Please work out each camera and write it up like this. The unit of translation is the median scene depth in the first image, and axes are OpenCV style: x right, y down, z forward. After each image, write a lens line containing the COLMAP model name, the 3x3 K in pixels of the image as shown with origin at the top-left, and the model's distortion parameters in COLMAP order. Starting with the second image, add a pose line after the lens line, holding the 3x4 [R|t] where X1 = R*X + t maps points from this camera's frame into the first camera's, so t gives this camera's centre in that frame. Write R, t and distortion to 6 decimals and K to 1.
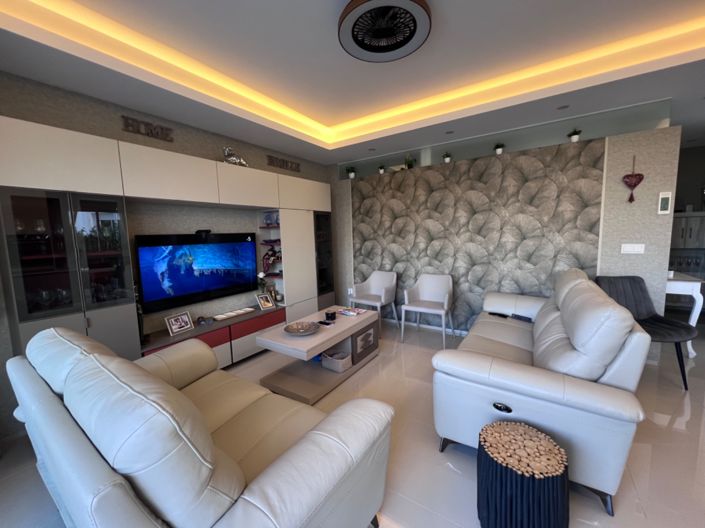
lens RADIAL K [[282.3, 0, 351.7], [0, 282.3, 263.2], [0, 0, 1]] dist [-0.001518, 0.000257]
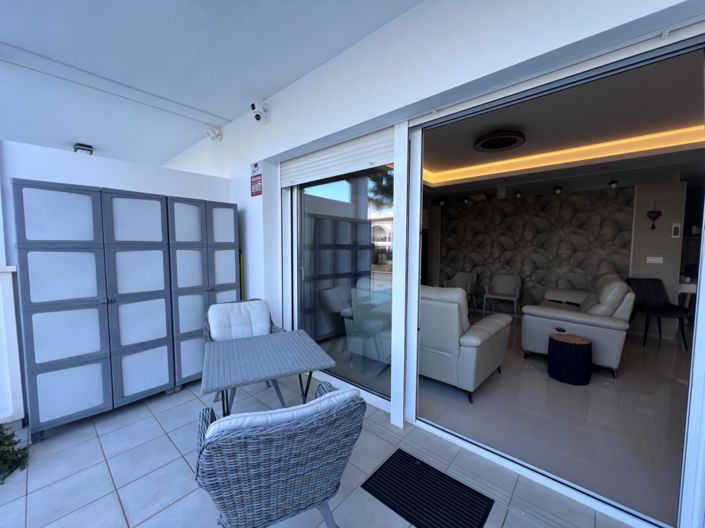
lens RADIAL K [[282.3, 0, 352.3], [0, 282.3, 263.2], [0, 0, 1]] dist [-0.001518, 0.000257]
pose [[0.990703, 0.038989, -0.130339, -0.335657], [-0.044075, 0.998366, -0.036362, 0.076529], [0.128708, 0.041769, 0.990802, -0.582668]]
